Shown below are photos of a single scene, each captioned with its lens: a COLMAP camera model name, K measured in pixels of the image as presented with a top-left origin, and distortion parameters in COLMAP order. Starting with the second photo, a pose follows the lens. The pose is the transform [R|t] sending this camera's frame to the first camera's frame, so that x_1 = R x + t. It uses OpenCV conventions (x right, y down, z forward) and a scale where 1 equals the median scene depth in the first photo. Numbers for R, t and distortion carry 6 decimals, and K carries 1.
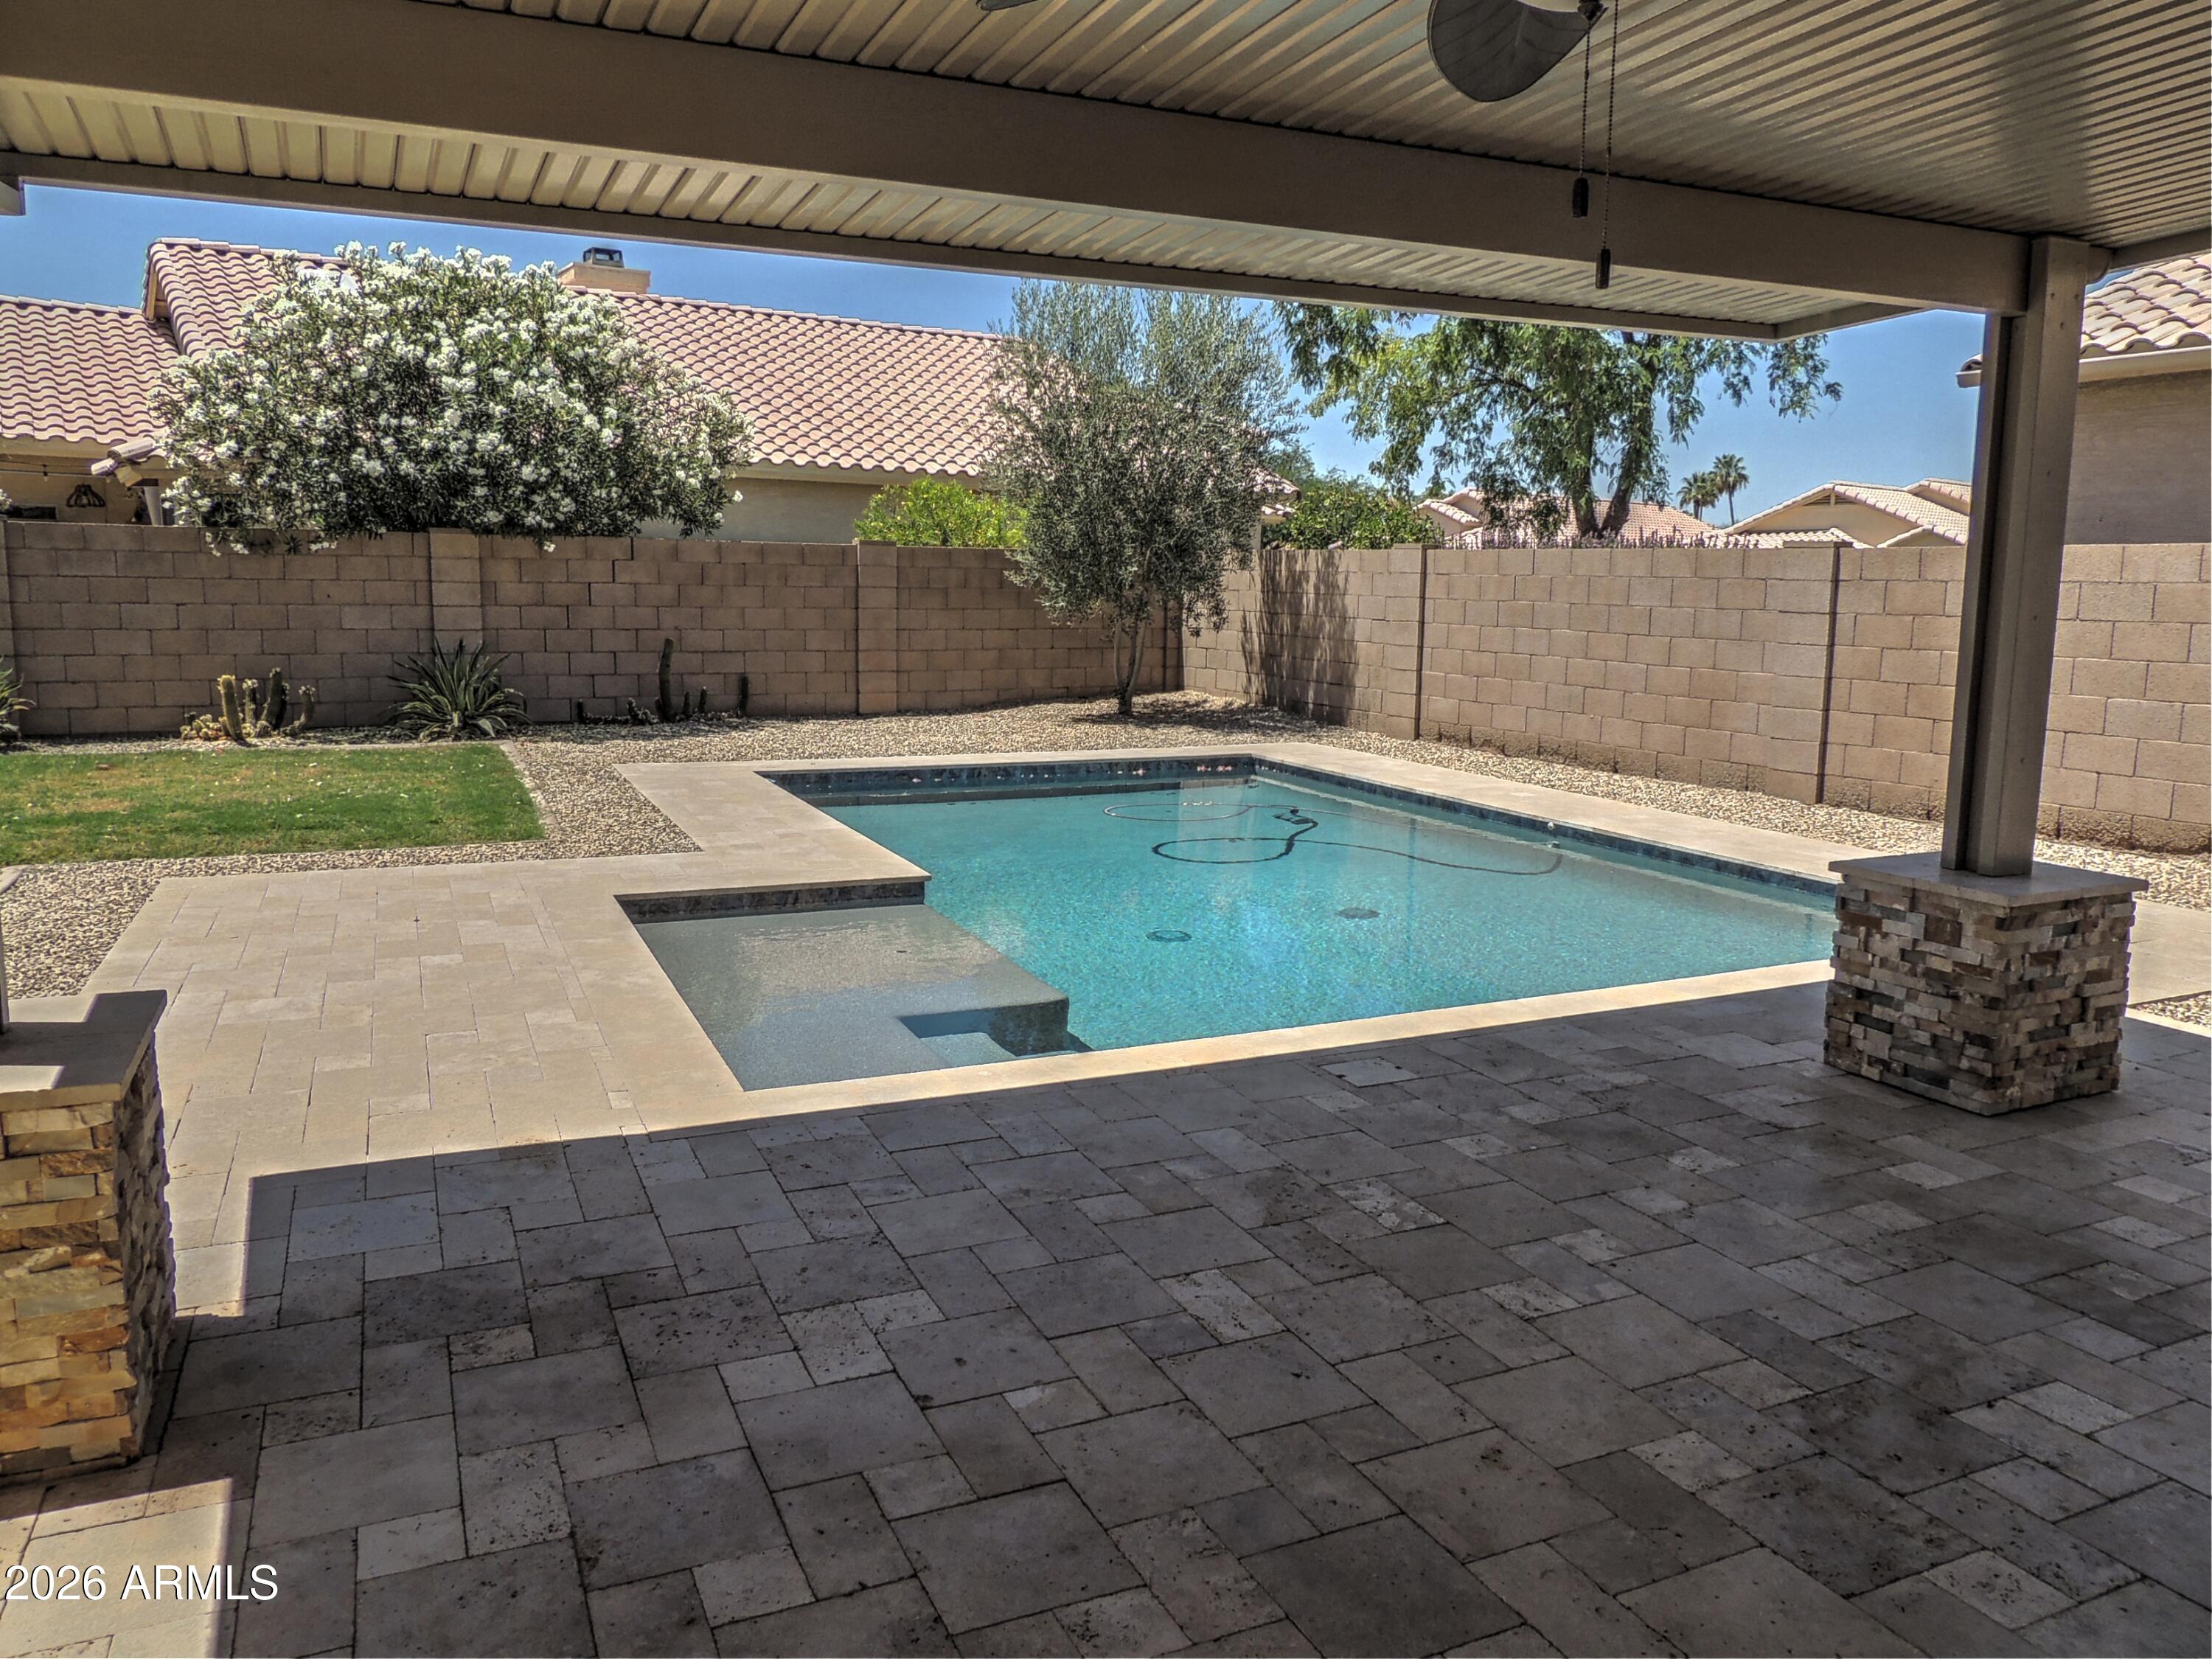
lens RADIAL K [[1545.3, 0, 1105.1], [0, 1545.3, 823.5], [0, 0, 1]] dist [-0.030128, 0.000318]
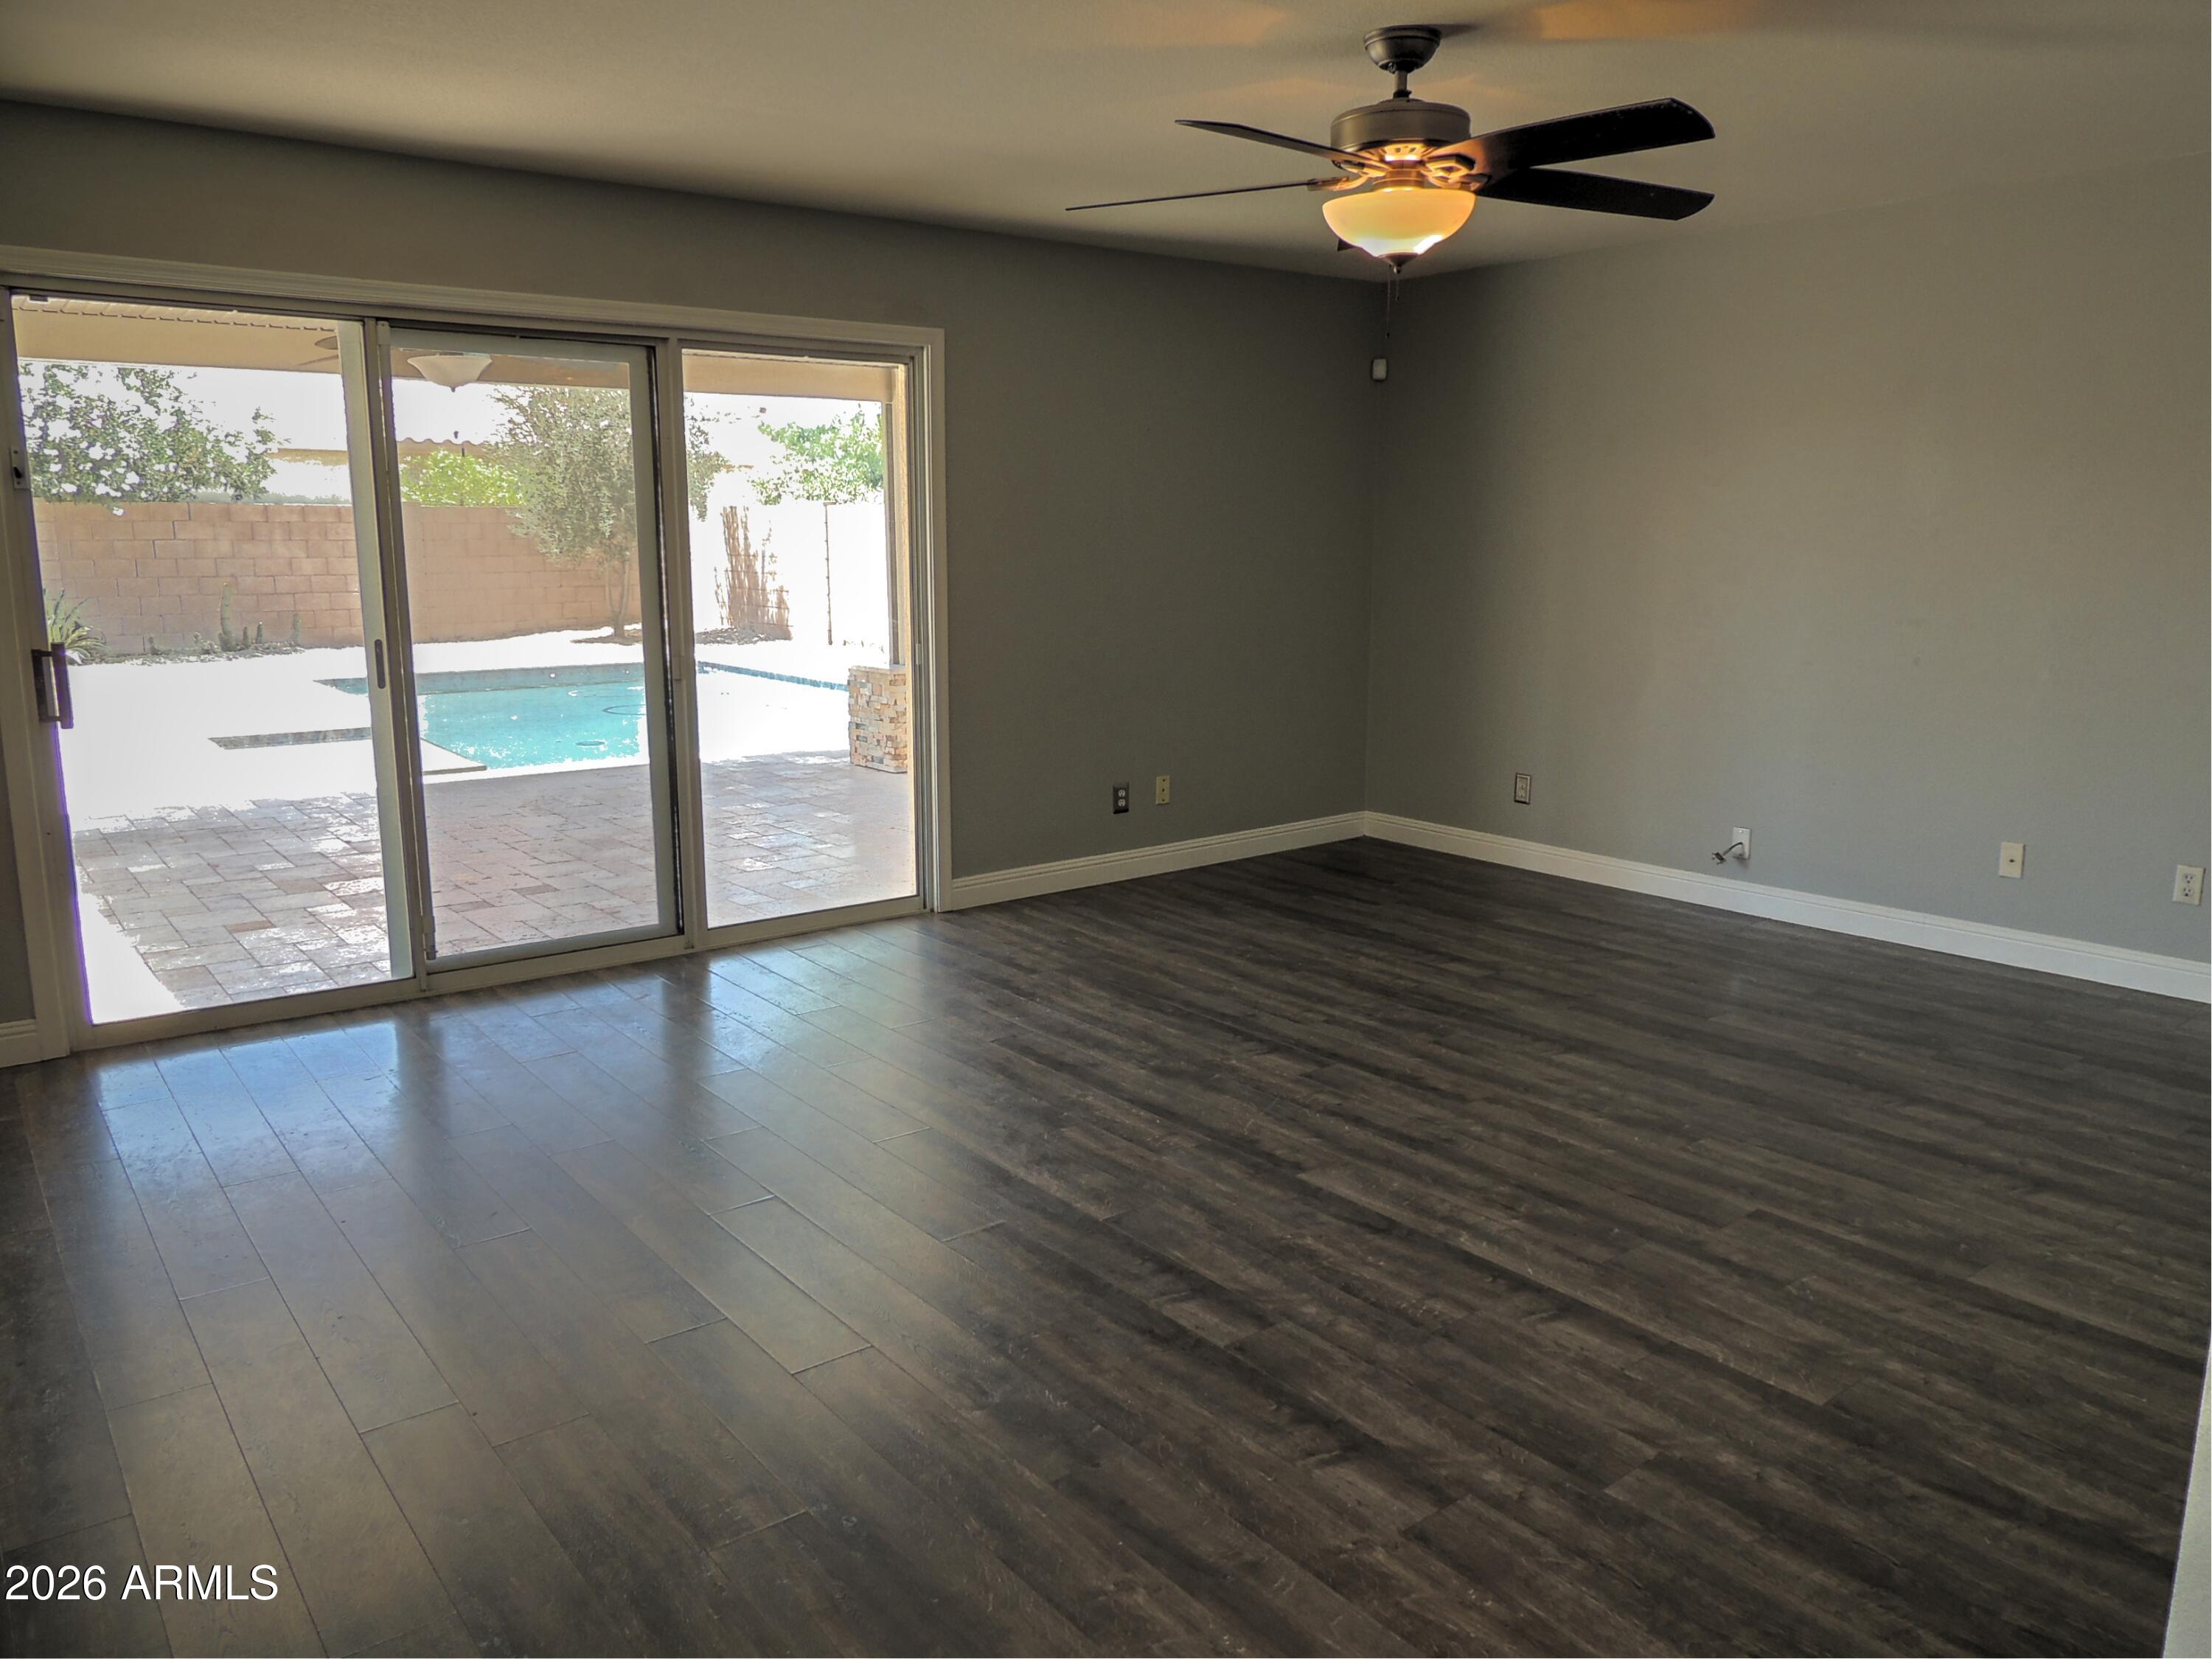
lens RADIAL K [[1545.3, 0, 1105.1], [0, 1545.3, 823.5], [0, 0, 1]] dist [-0.030128, 0.000318]
pose [[0.969456, -0.056058, 0.238774, 0.102281], [0.047726, 0.998038, 0.040537, 0.058745], [-0.240578, -0.027903, 0.970229, -0.386872]]
